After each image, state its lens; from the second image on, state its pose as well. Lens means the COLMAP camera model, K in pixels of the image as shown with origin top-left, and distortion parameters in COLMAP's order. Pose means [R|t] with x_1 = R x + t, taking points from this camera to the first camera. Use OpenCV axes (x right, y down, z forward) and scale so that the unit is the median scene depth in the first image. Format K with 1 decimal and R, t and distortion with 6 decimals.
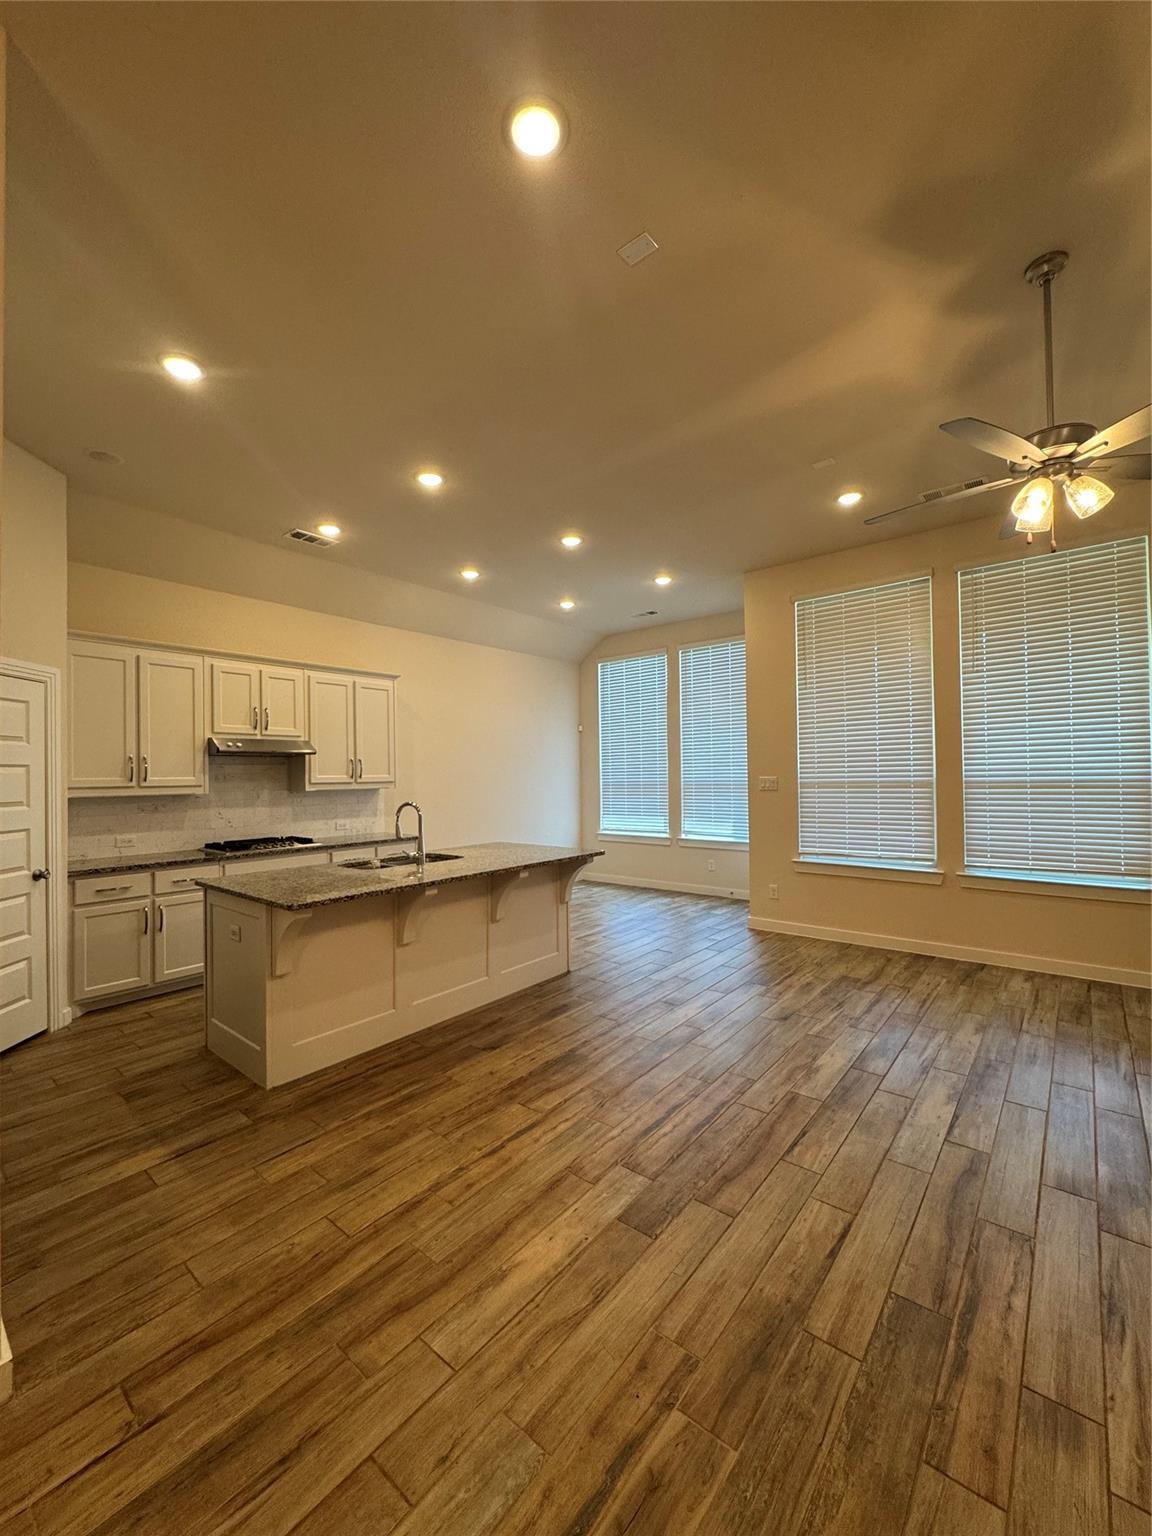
lens RADIAL K [[615.6, 0, 578.0], [0, 615.6, 766.7], [0, 0, 1]] dist [-0.004116, 0.000179]
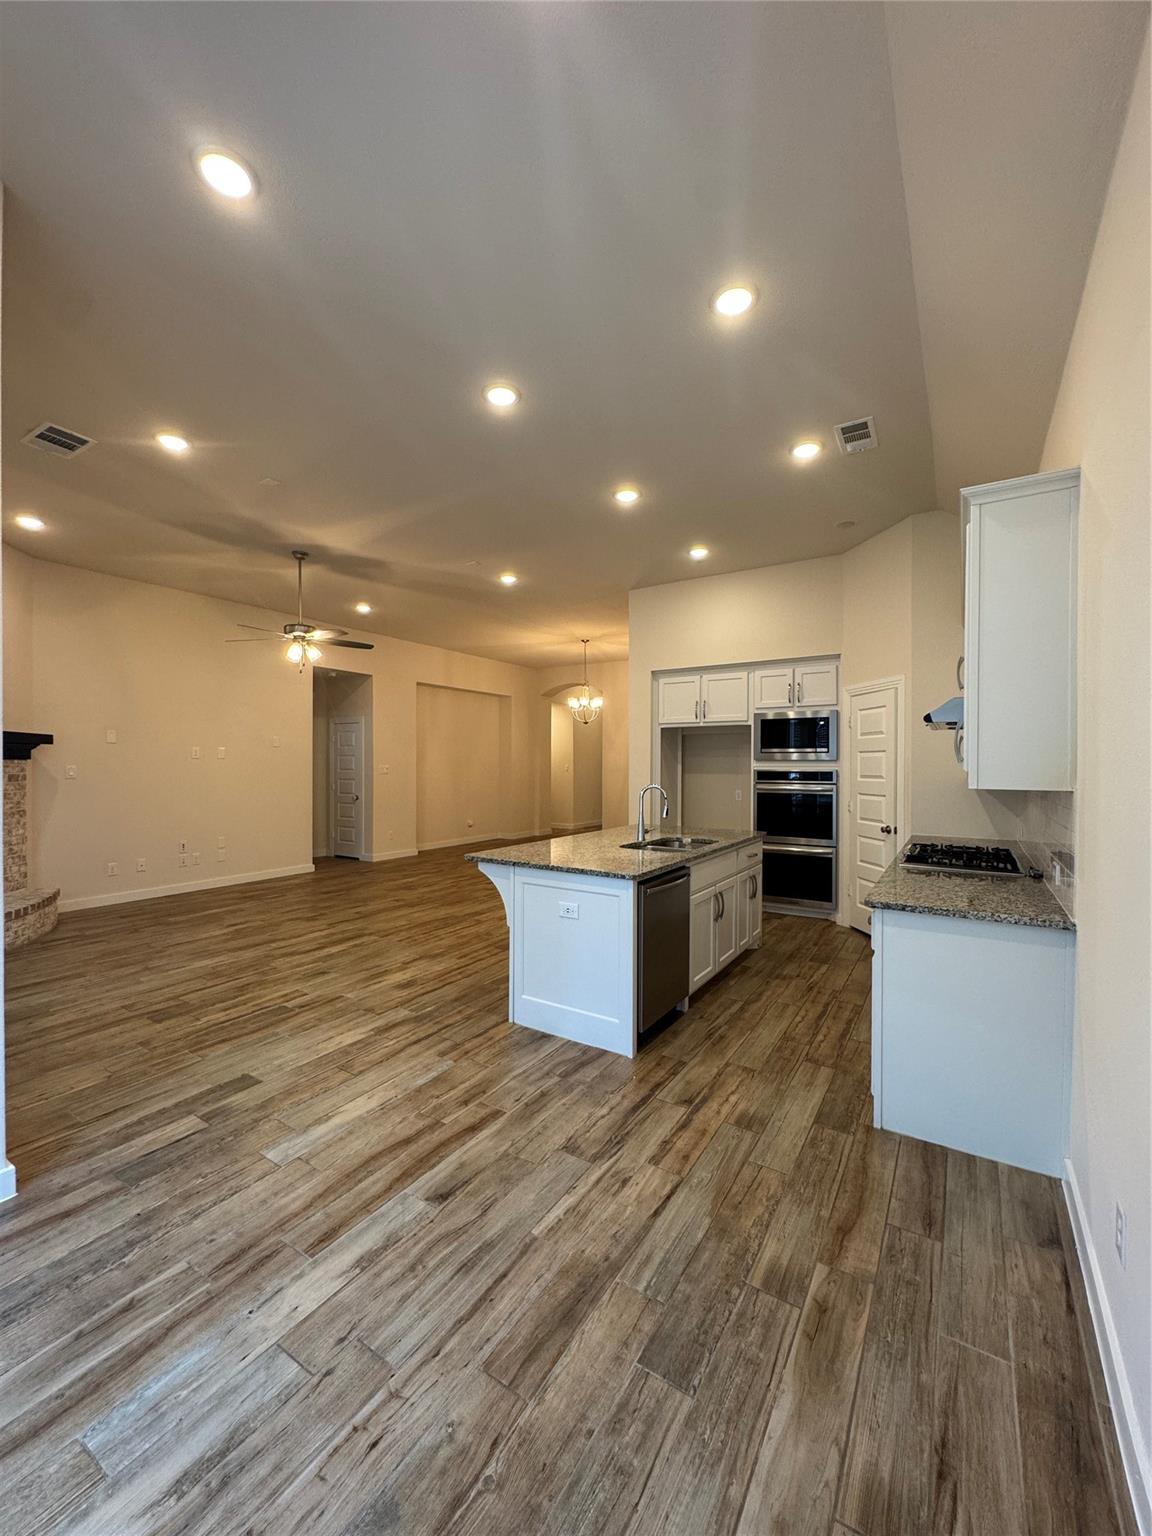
lens RADIAL K [[615.6, 0, 578.0], [0, 615.6, 766.7], [0, 0, 1]] dist [-0.004116, 0.000179]
pose [[-0.992720, 0.012580, -0.119790, -0.010138], [0.013421, 0.999891, -0.006215, 0.028608], [0.119699, -0.007777, -0.992780, 1.892917]]
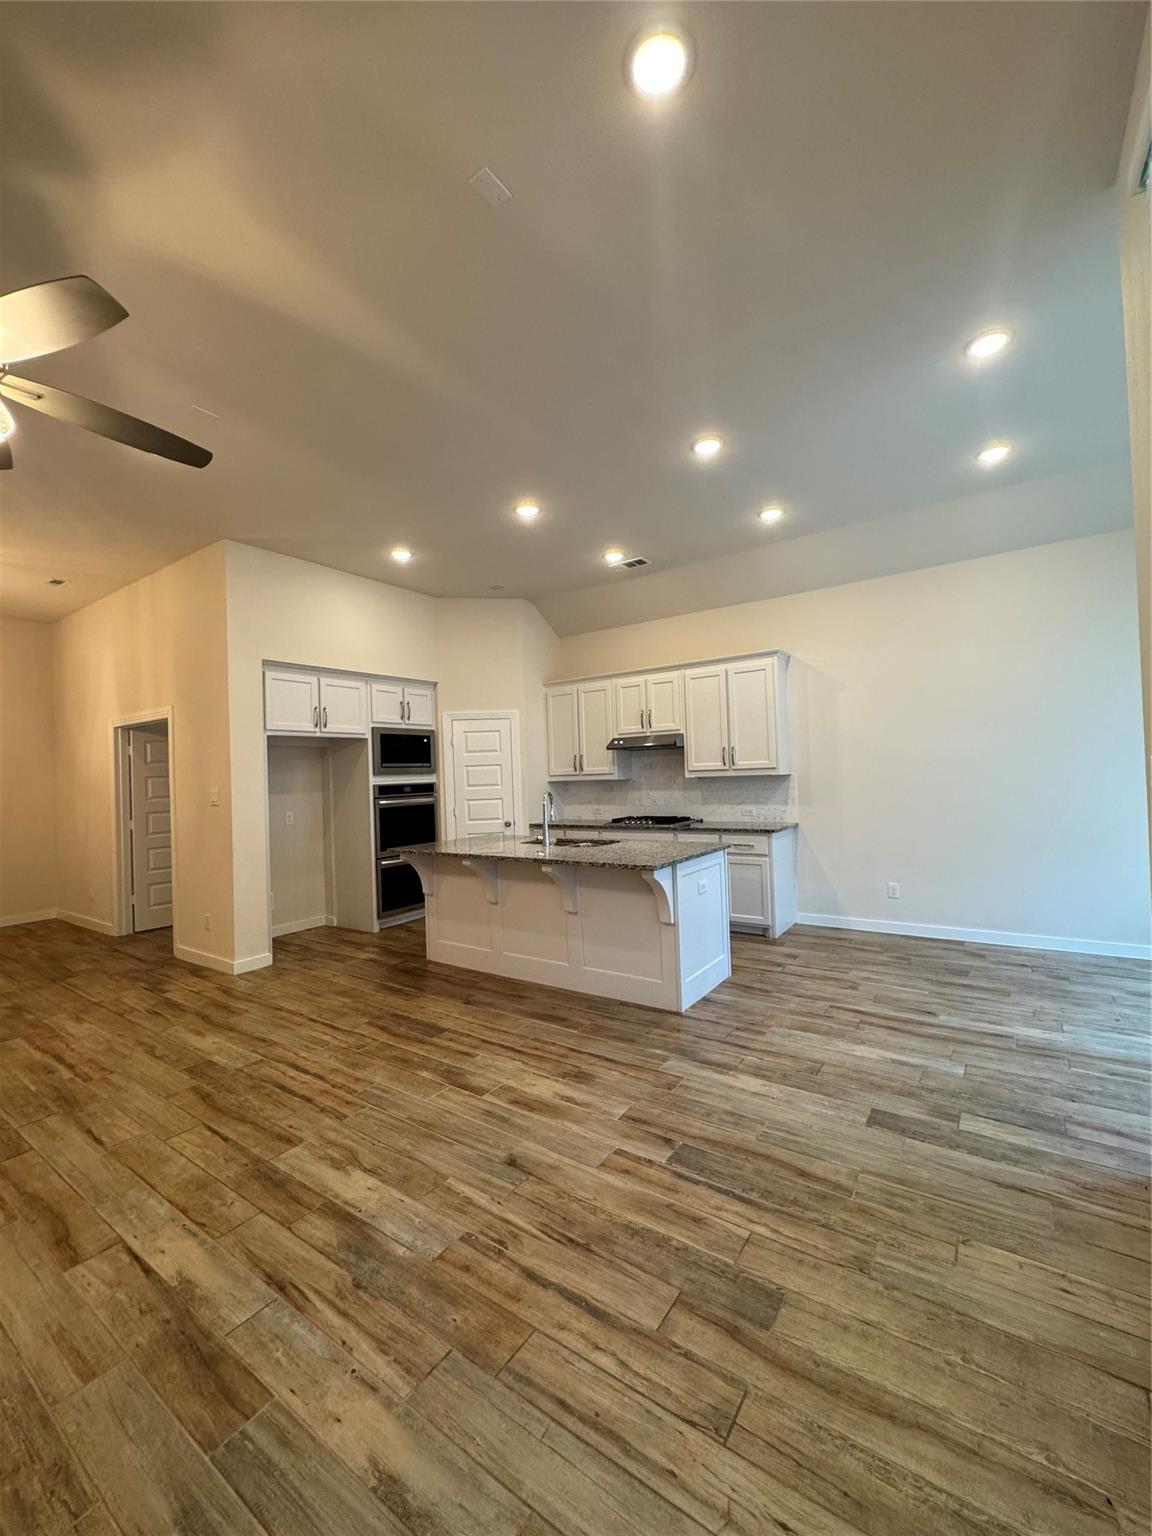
lens RADIAL K [[615.6, 0, 578.0], [0, 615.6, 766.7], [0, 0, 1]] dist [-0.004116, 0.000179]
pose [[0.079046, -0.001390, -0.996870, 0.820474], [0.046187, 0.998930, 0.002270, 0.009577], [0.995800, -0.046222, 0.079025, 0.885531]]
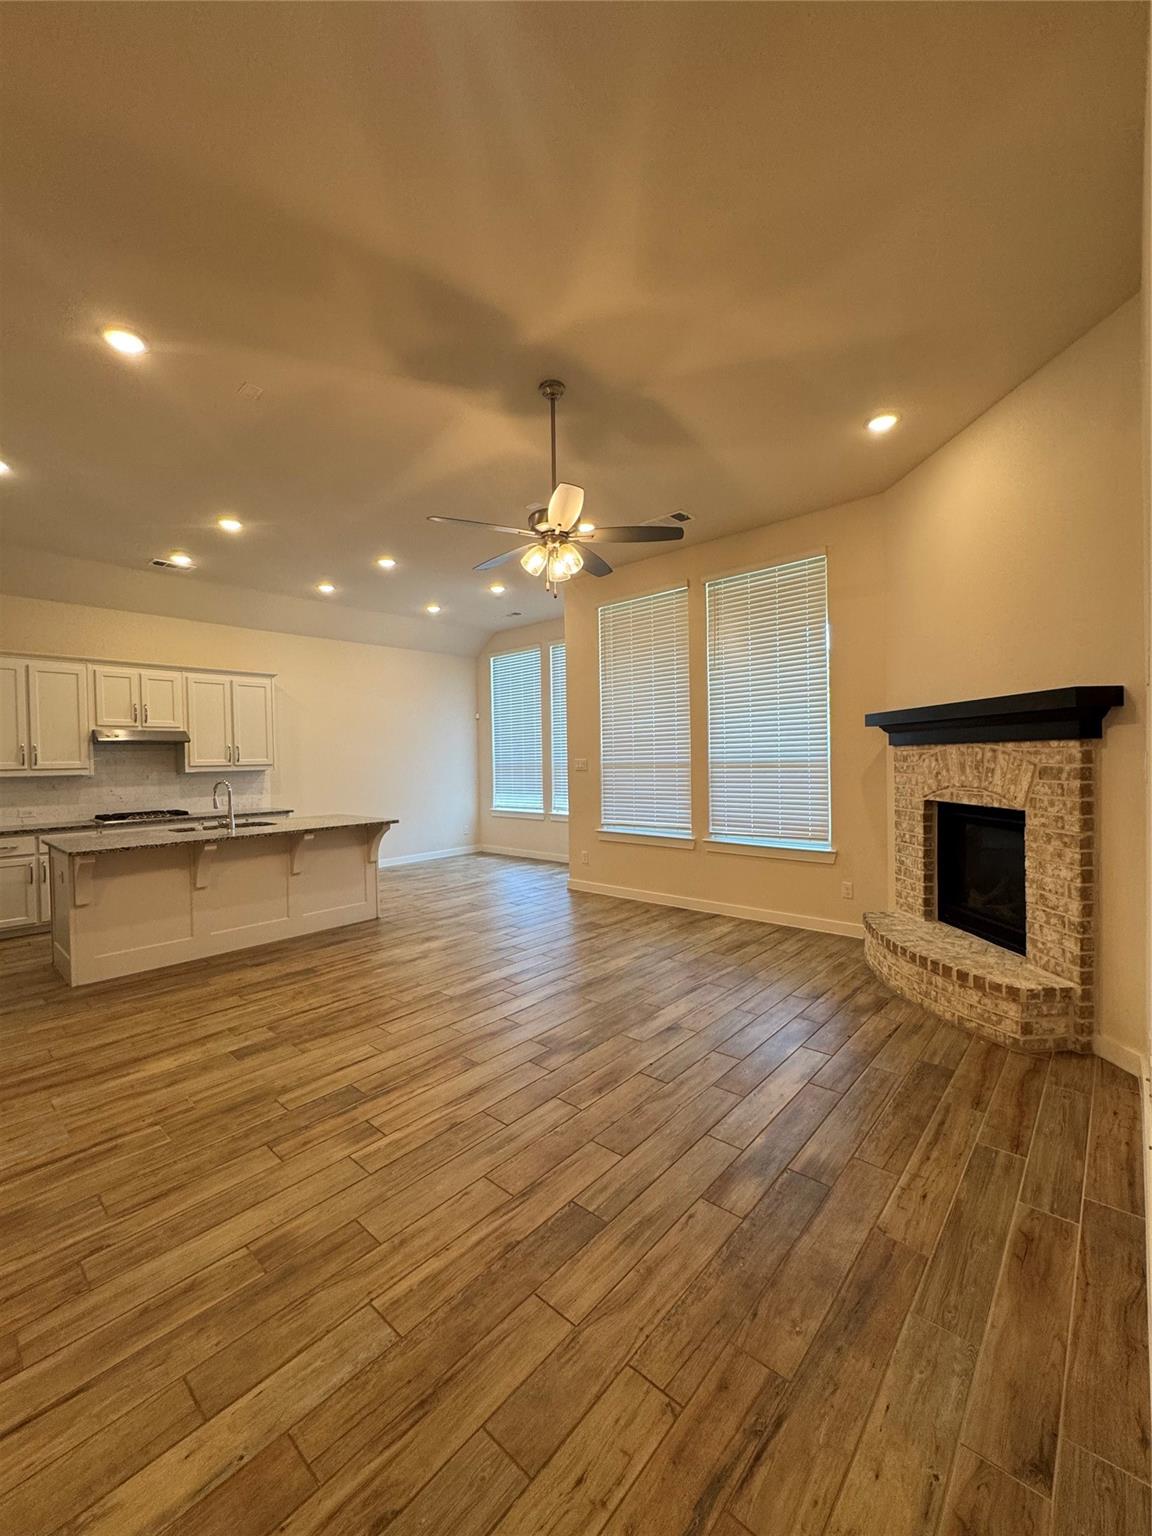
lens RADIAL K [[615.6, 0, 578.0], [0, 615.6, 766.7], [0, 0, 1]] dist [-0.004116, 0.000179]
pose [[0.999050, -0.004271, -0.043372, 0.472676], [0.005499, 0.999587, 0.028214, -0.002254], [0.043234, -0.028425, 0.998661, -0.216342]]
